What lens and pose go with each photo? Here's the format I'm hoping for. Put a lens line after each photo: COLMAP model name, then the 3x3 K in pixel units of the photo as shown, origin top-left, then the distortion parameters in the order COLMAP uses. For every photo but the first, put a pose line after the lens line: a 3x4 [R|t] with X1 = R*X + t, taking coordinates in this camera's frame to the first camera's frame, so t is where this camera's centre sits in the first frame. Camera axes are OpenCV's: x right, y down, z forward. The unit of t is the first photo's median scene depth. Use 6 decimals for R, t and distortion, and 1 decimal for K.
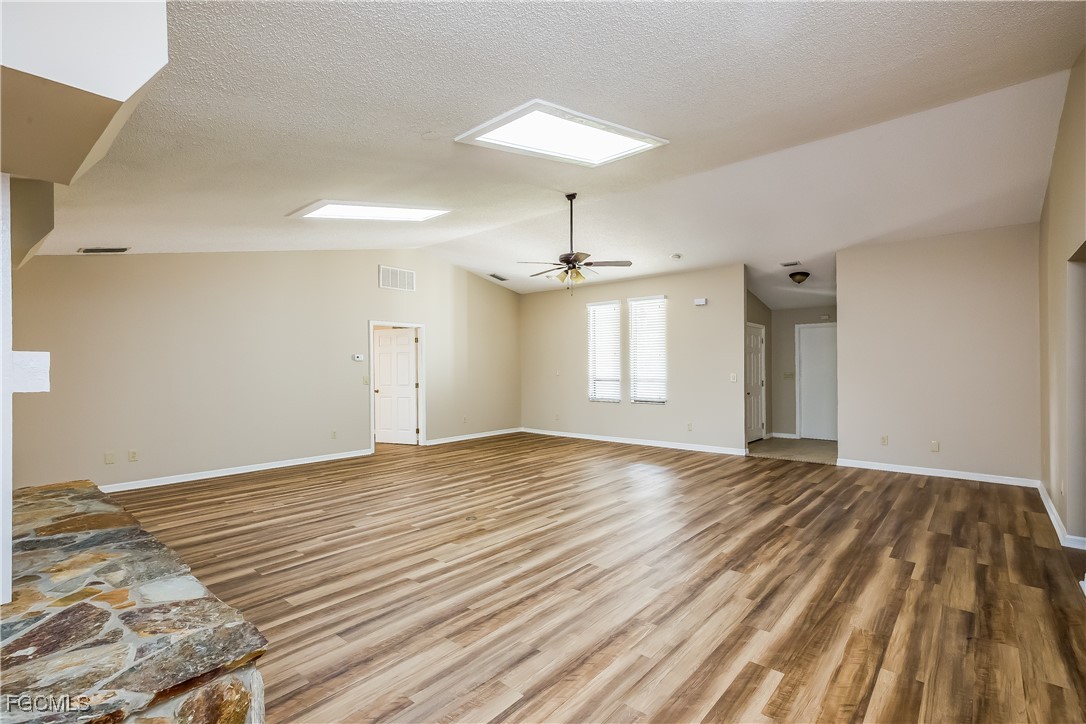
lens RADIAL K [[503.0, 0, 533.7], [0, 503.0, 364.9], [0, 0, 1]] dist [-0.004252, -0.002136]
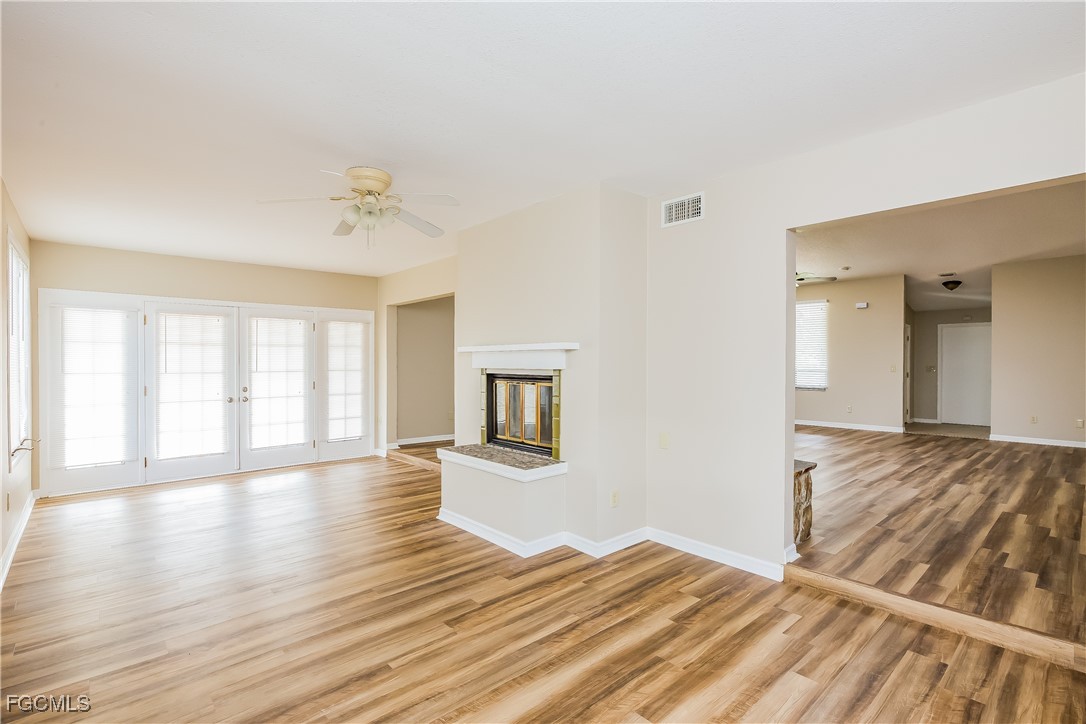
lens RADIAL K [[503.0, 0, 551.6], [0, 503.0, 366.2], [0, 0, 1]] dist [-0.004252, -0.002136]
pose [[0.995098, 0.011354, -0.098238, -0.445890], [-0.010797, 0.999922, 0.006204, 0.031817], [0.098301, -0.005113, 0.995144, -0.416883]]
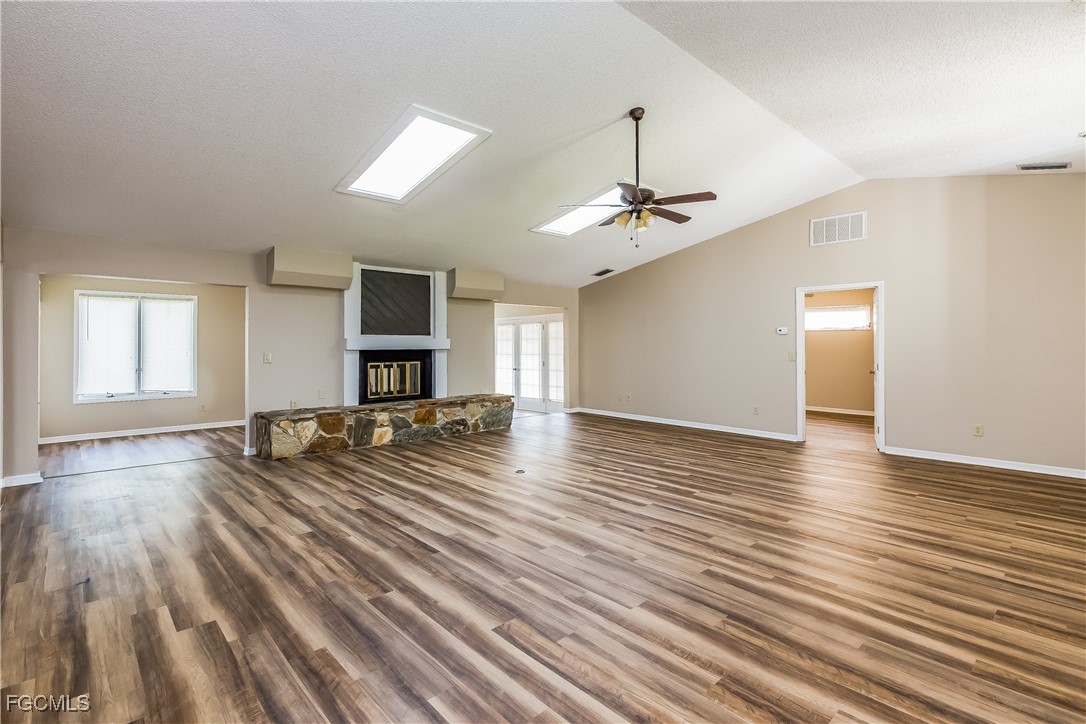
lens RADIAL K [[503.0, 0, 543.1], [0, 503.0, 350.2], [0, 0, 1]] dist [-0.004252, -0.002136]
pose [[-0.081450, 0.019362, -0.996489, 0.925273], [0.006369, 0.999801, 0.018906, 0.000818], [0.996657, -0.004807, -0.081557, 1.031574]]
